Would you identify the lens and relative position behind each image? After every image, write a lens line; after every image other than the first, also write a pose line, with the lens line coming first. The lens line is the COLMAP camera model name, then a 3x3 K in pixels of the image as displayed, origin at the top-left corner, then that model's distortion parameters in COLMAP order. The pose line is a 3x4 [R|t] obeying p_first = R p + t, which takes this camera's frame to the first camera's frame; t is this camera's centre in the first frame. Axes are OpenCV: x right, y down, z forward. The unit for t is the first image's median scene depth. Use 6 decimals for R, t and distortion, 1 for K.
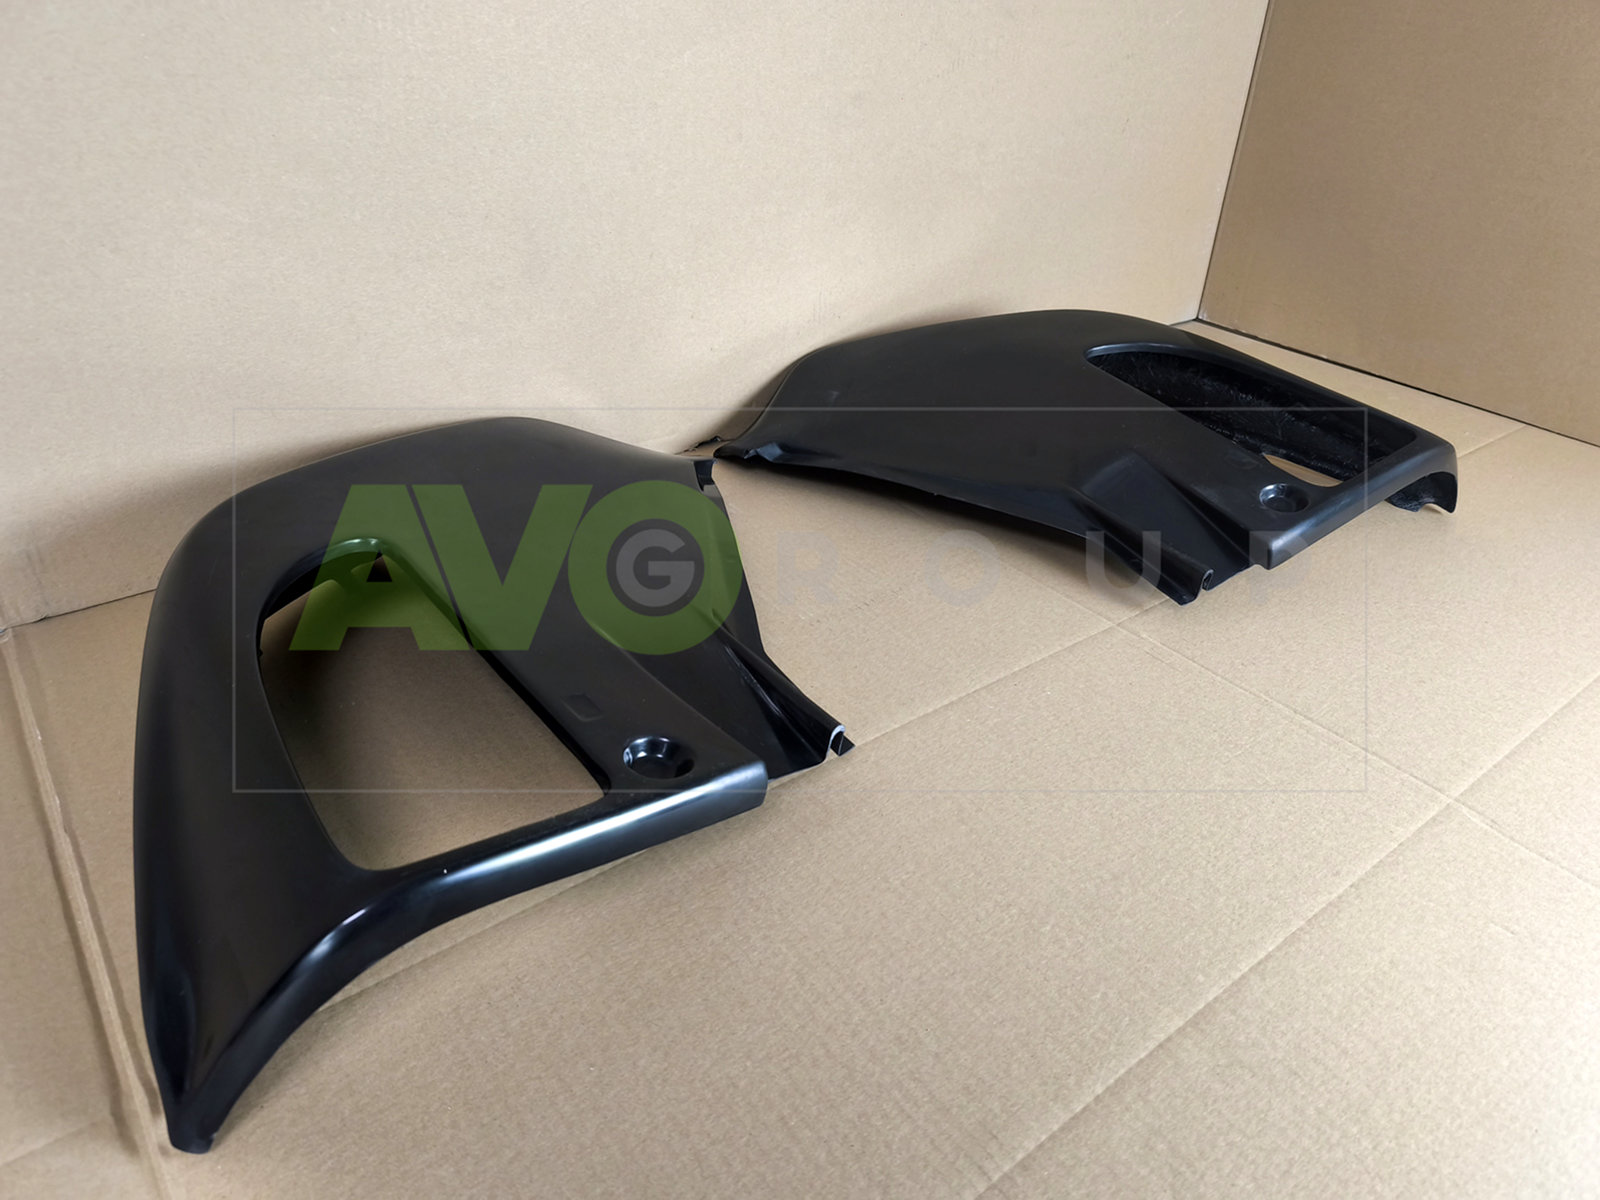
lens RADIAL K [[1090.7, 0, 802.4], [0, 1090.7, 596.4], [0, 0, 1]] dist [0.013587, -0.020943]
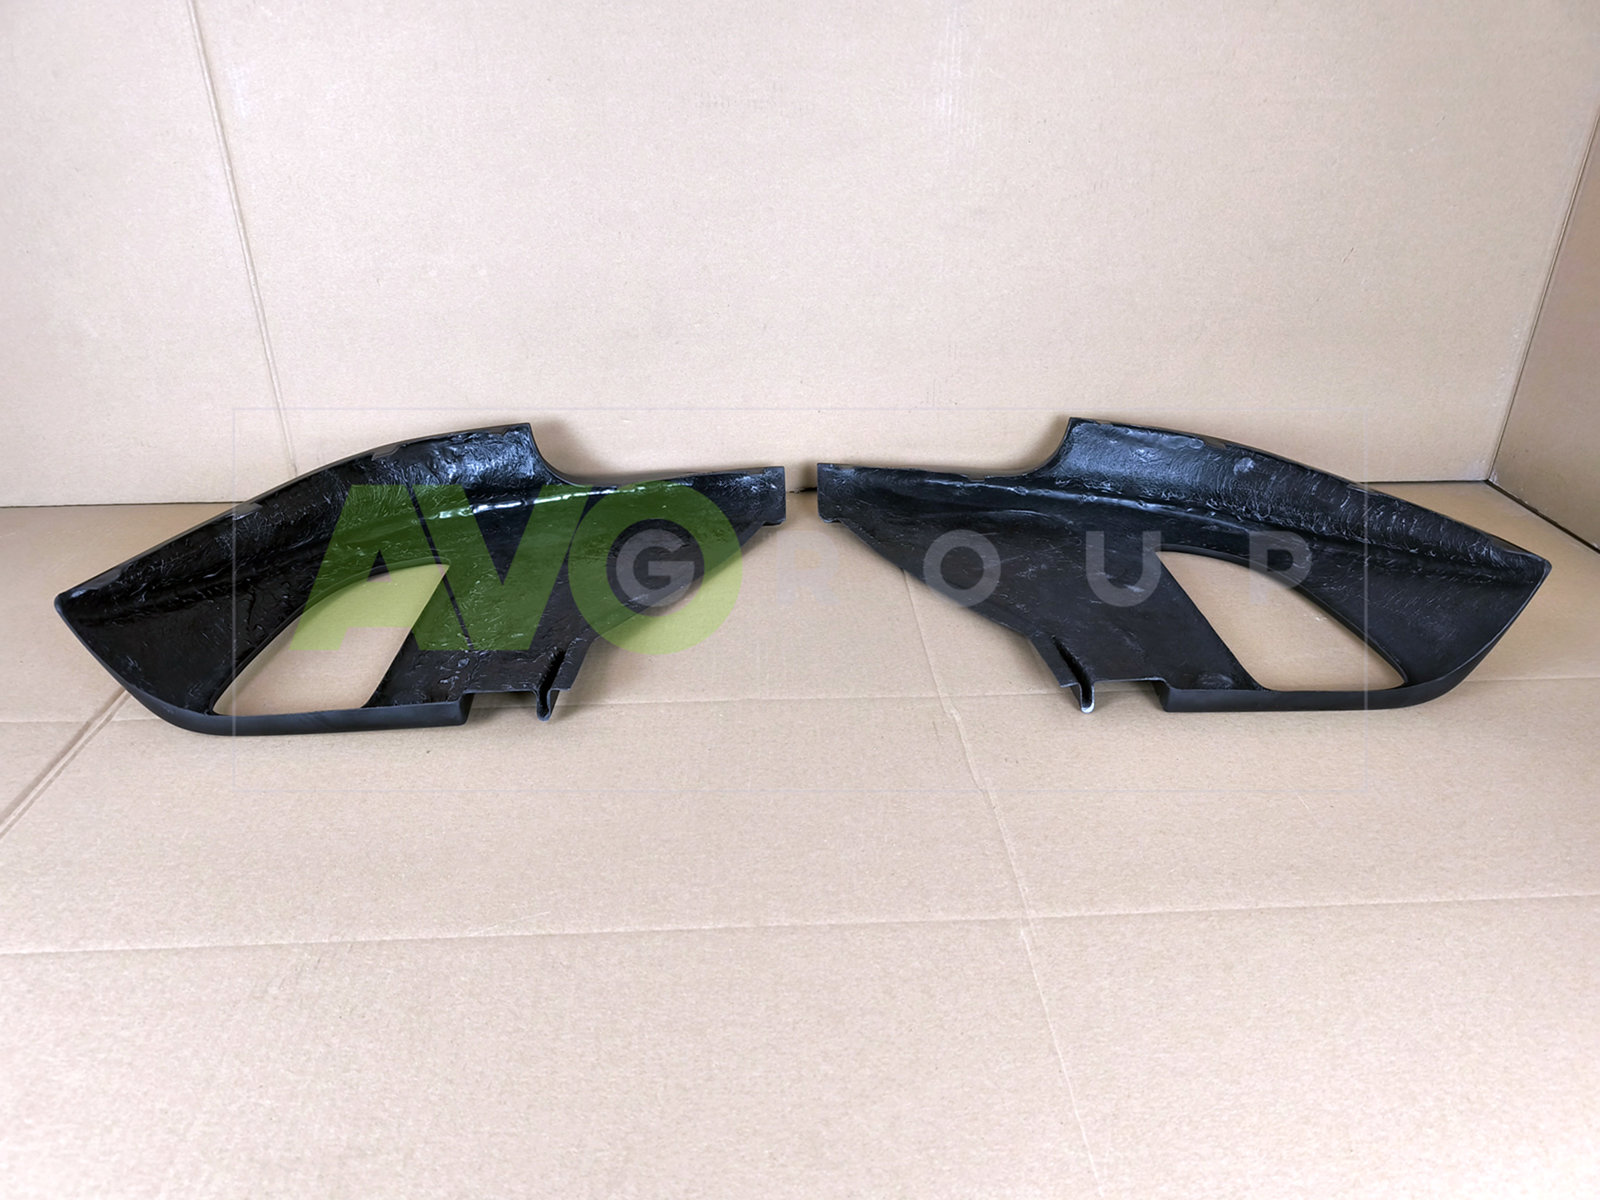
lens RADIAL K [[1090.7, 0, 798.5], [0, 1090.7, 608.7], [0, 0, 1]] dist [0.013587, -0.020943]
pose [[0.817517, 0.235219, -0.525678, 0.810331], [-0.272903, 0.962022, 0.006056, -0.029287], [0.507139, 0.138508, 0.850662, 0.012613]]
